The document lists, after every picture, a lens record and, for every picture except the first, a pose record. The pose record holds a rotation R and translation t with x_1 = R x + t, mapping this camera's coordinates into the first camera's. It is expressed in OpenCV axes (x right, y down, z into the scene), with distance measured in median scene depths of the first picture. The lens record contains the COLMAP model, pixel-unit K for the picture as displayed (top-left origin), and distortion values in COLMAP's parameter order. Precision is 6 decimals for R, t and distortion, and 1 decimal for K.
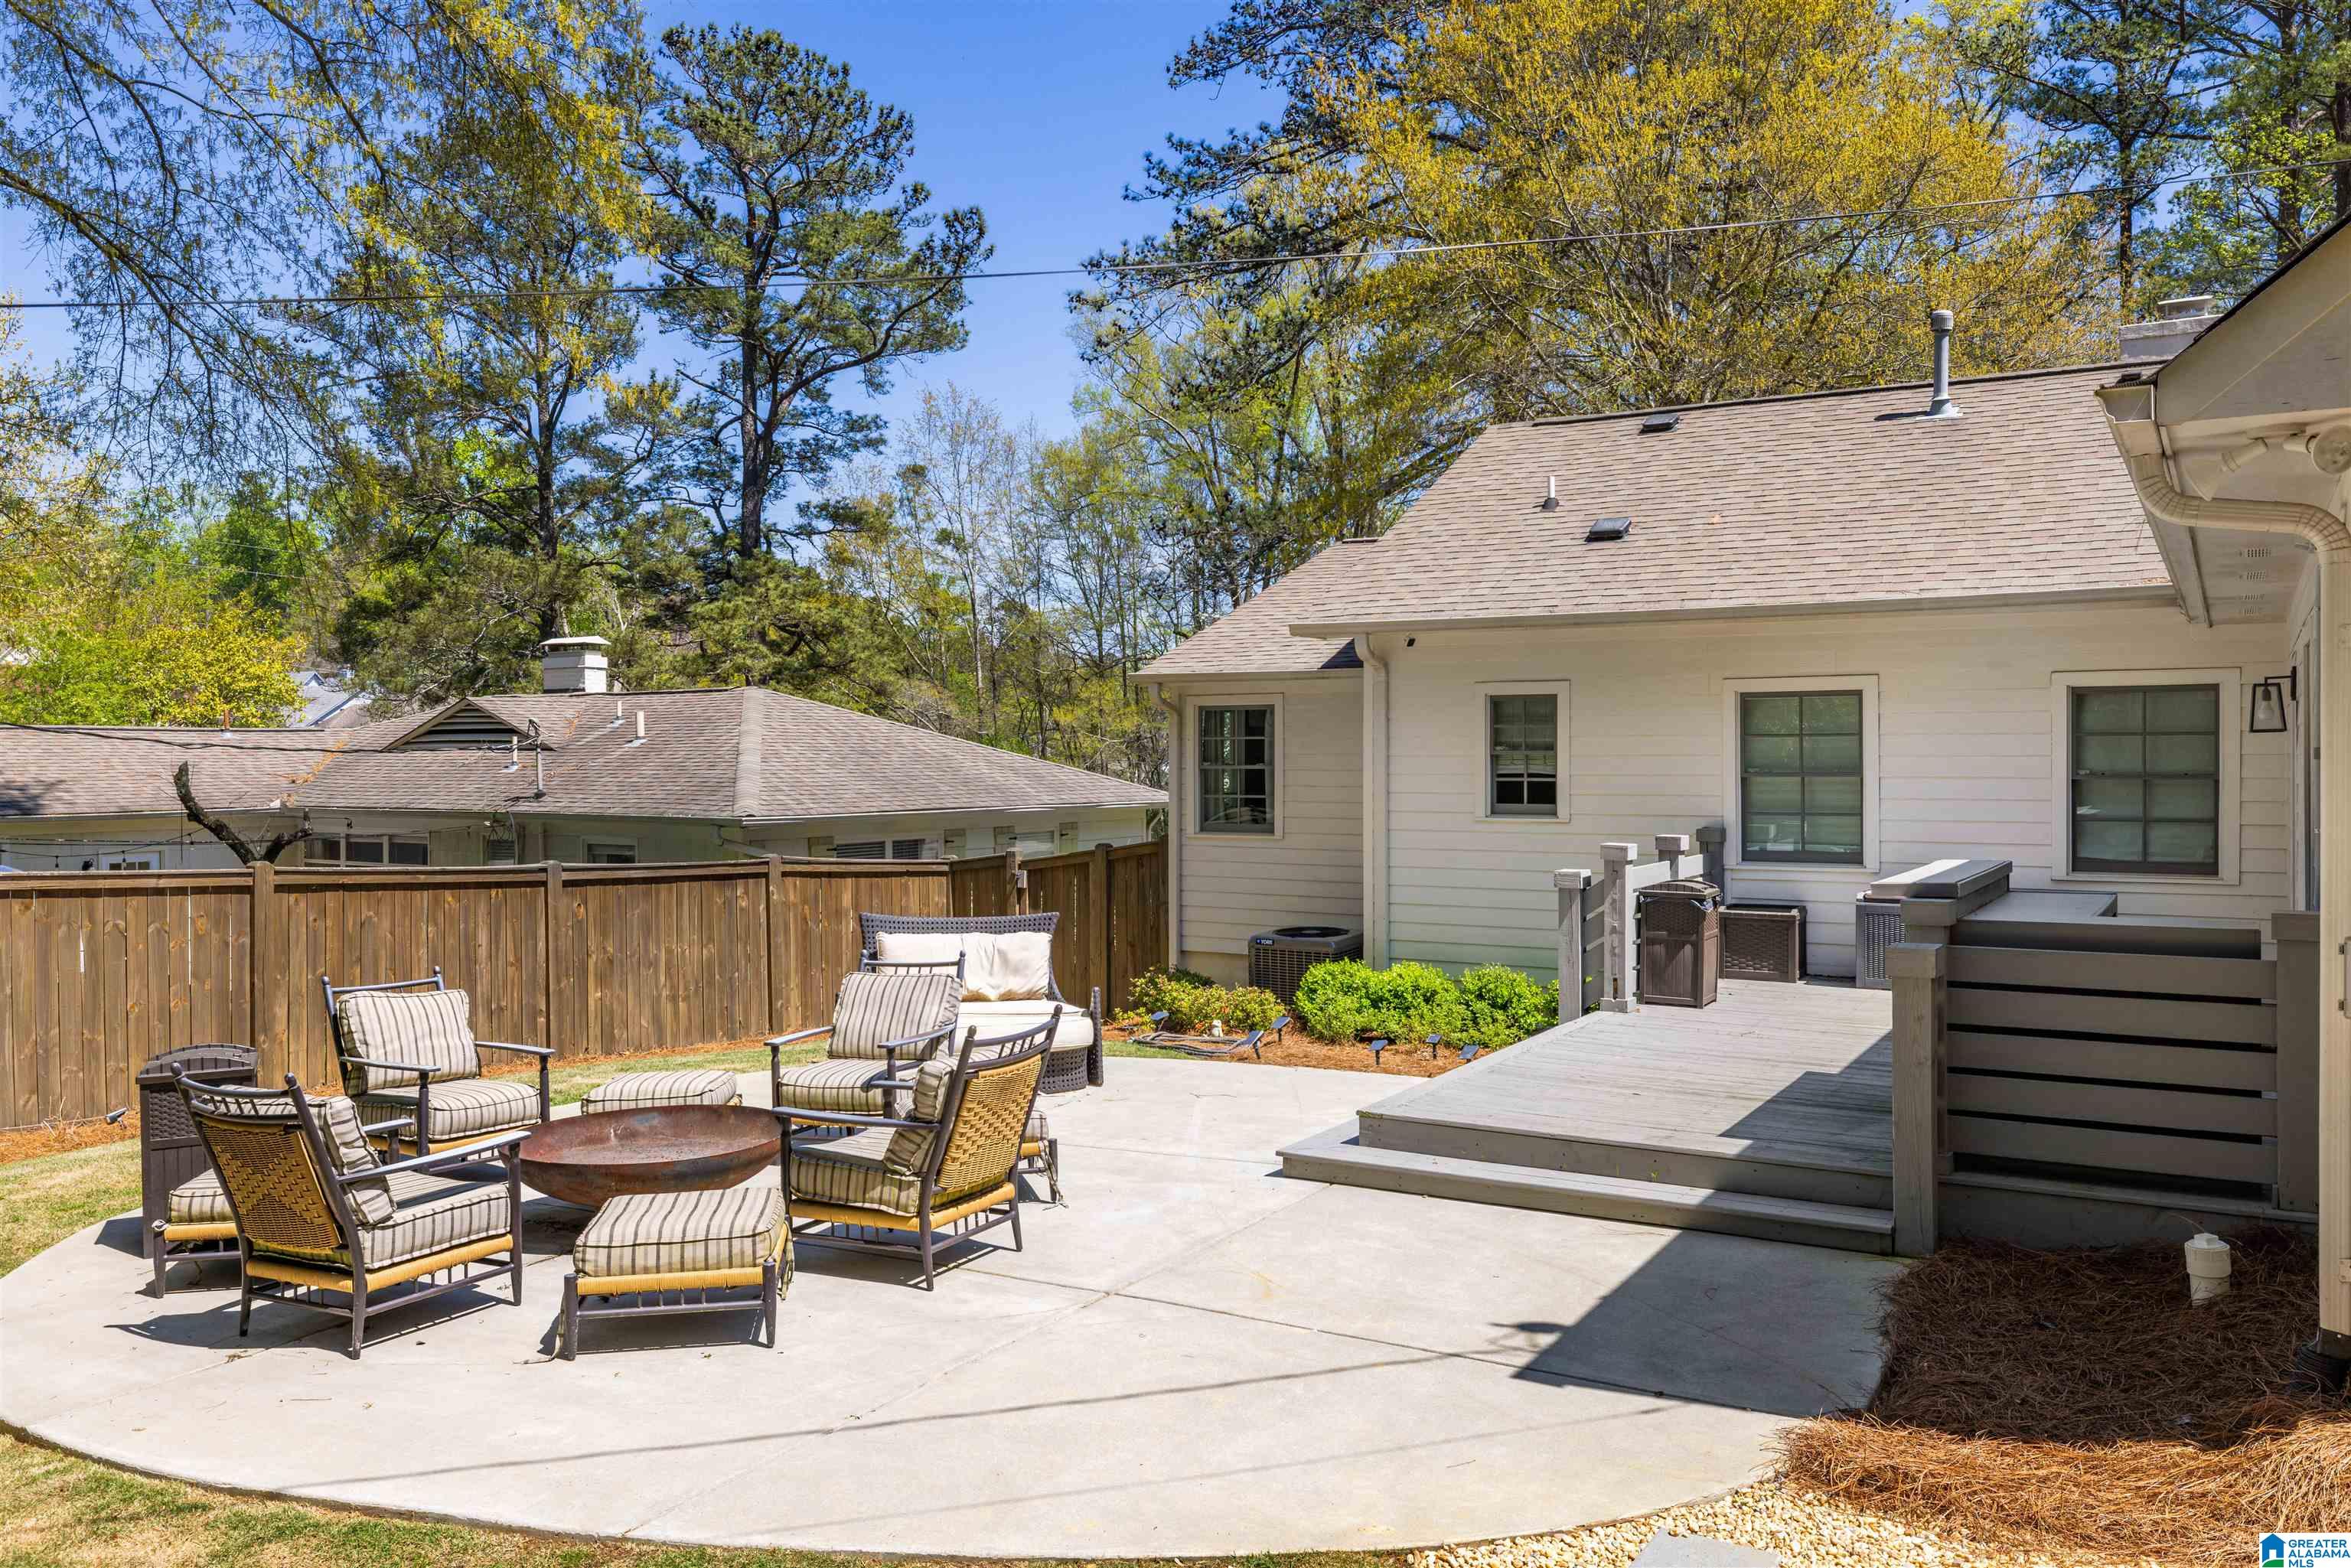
lens RADIAL K [[1797.5, 0, 1181.6], [0, 1797.5, 770.6], [0, 0, 1]] dist [0.005872, 0.005921]
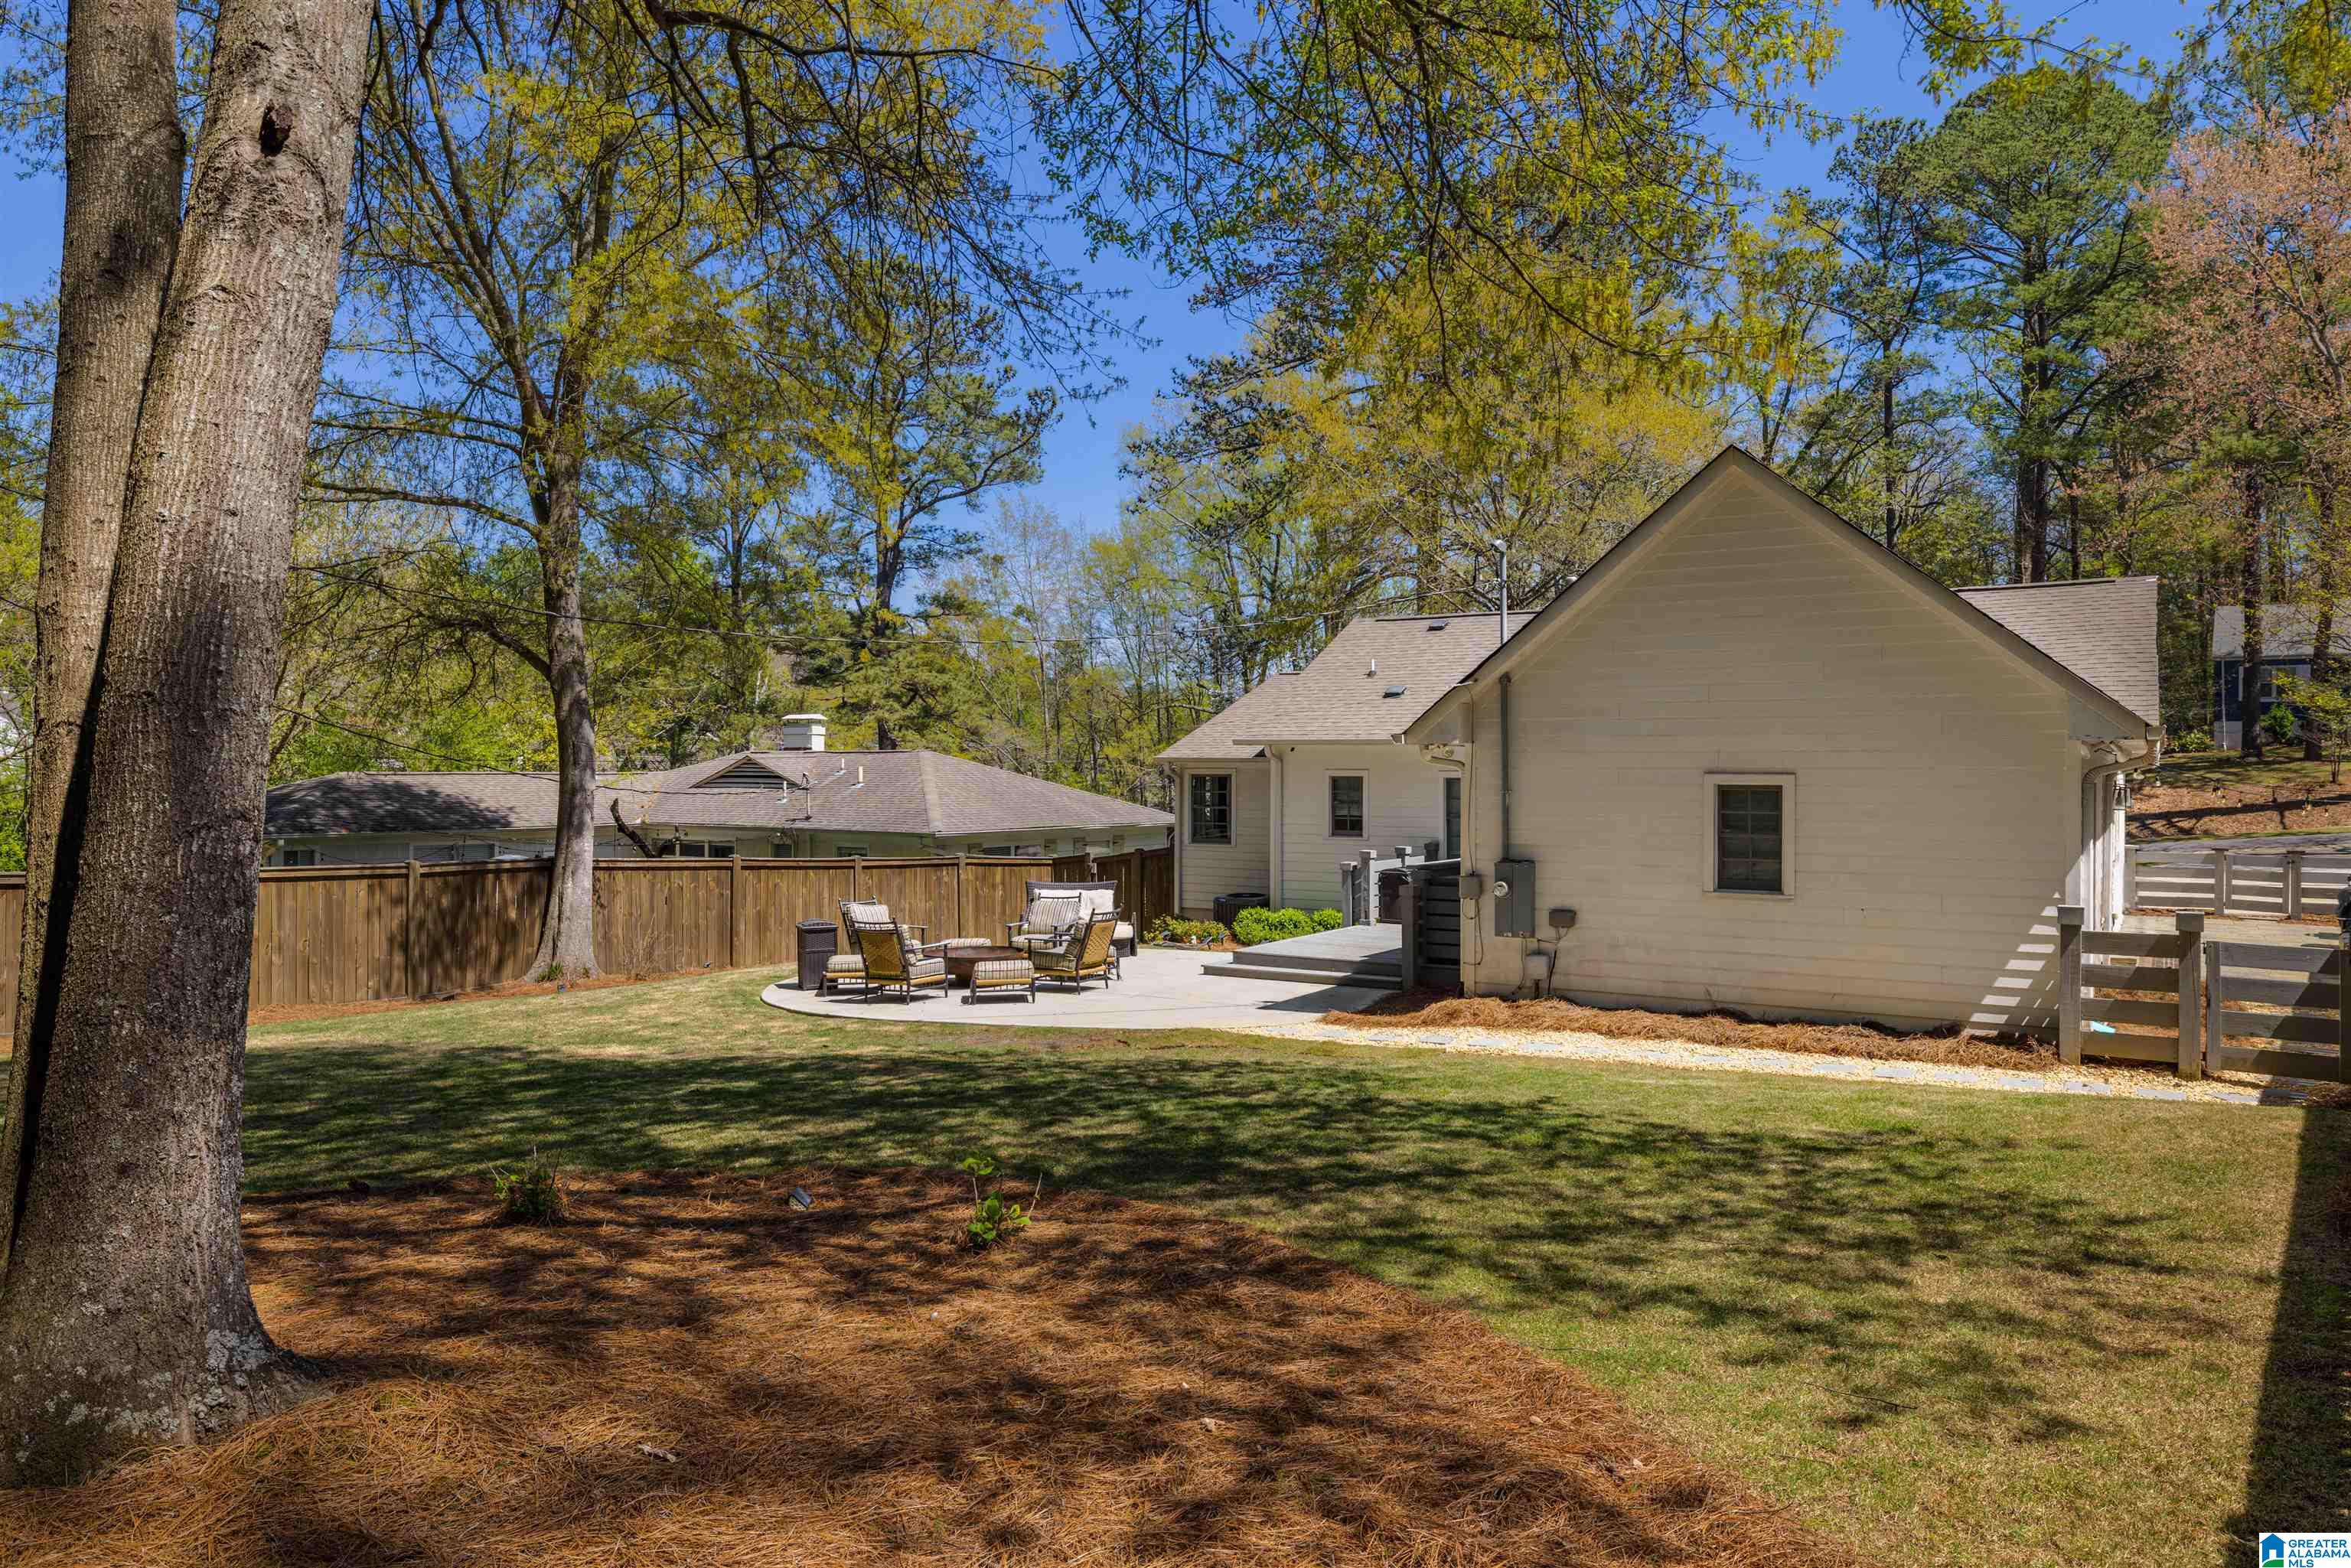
lens RADIAL K [[1629.9, 0, 1168.6], [0, 1629.9, 784.1], [0, 0, 1]] dist [-0.002576, -0.000194]
pose [[0.999606, 0.005638, -0.027504, 0.030970], [-0.005593, 0.999983, 0.001699, -0.027178], [0.027513, -0.001544, 0.999620, -0.639205]]
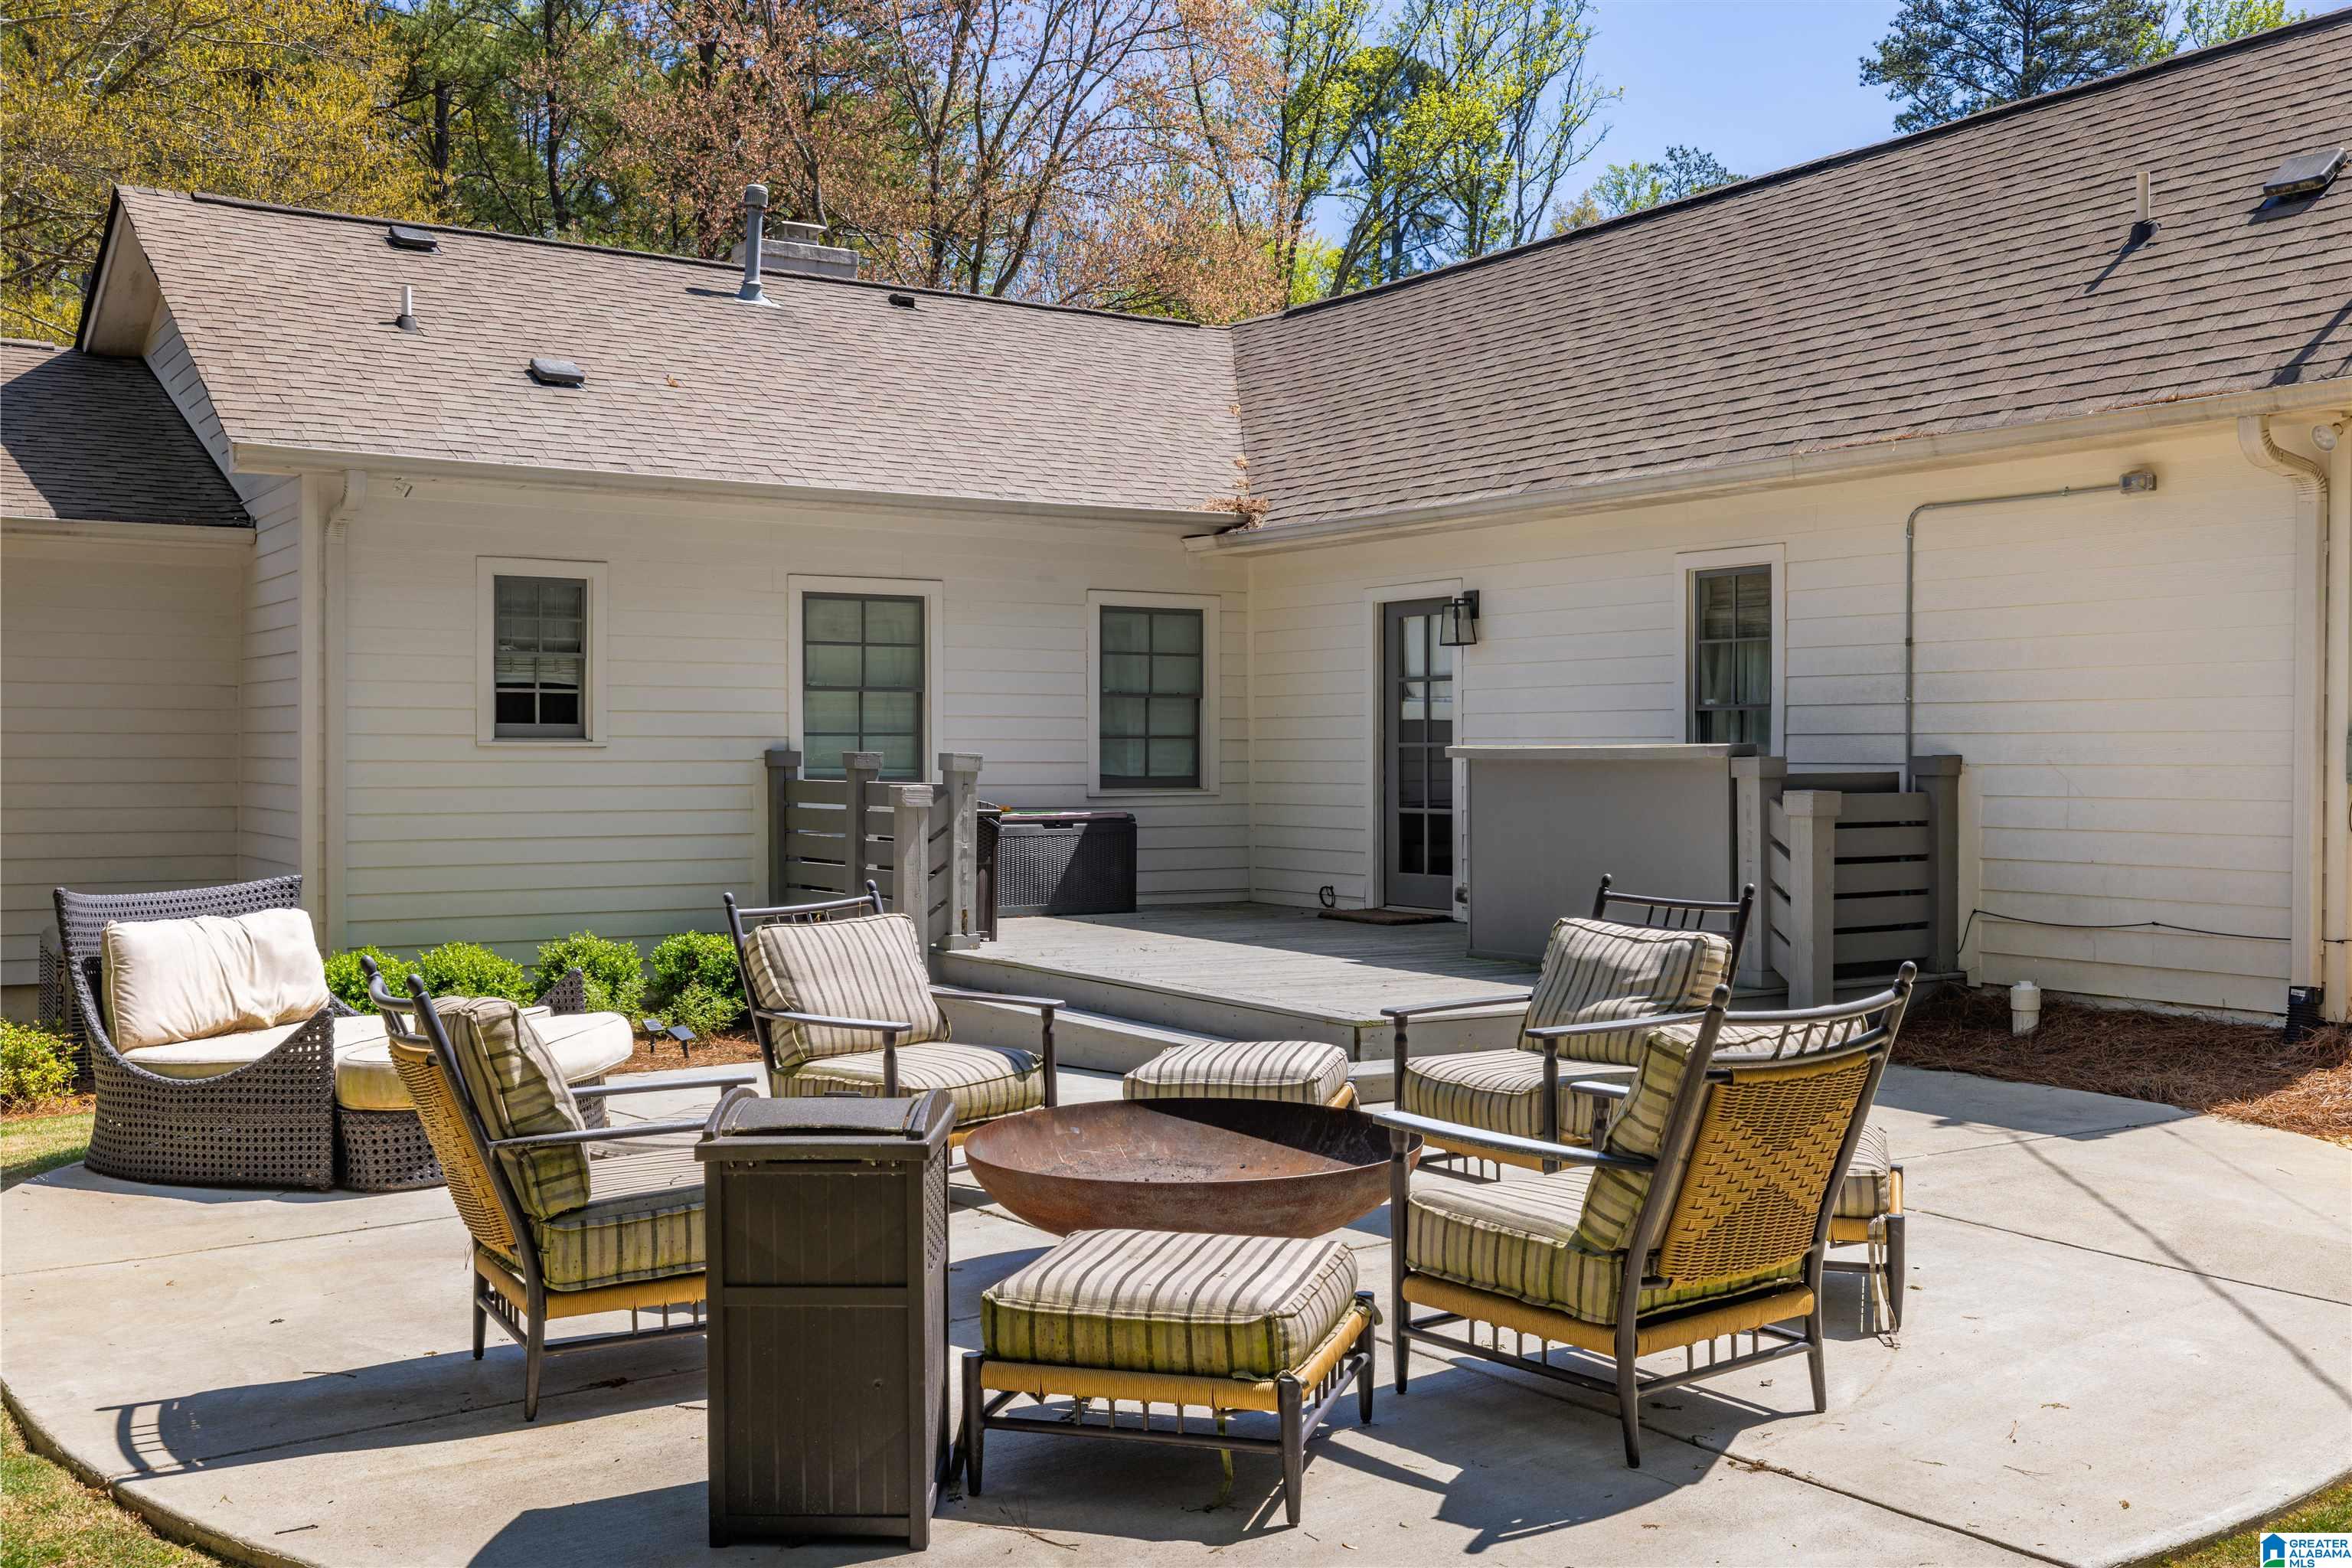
lens RADIAL K [[2224.9, 0, 1220.6], [0, 2224.9, 769.4], [0, 0, 1]] dist [-0.009351, 0.000000]
pose [[0.422875, -0.002666, 0.906184, -0.403602], [0.005868, 0.999983, 0.000204, 0.030068], [-0.906169, 0.005232, 0.422883, 0.272321]]
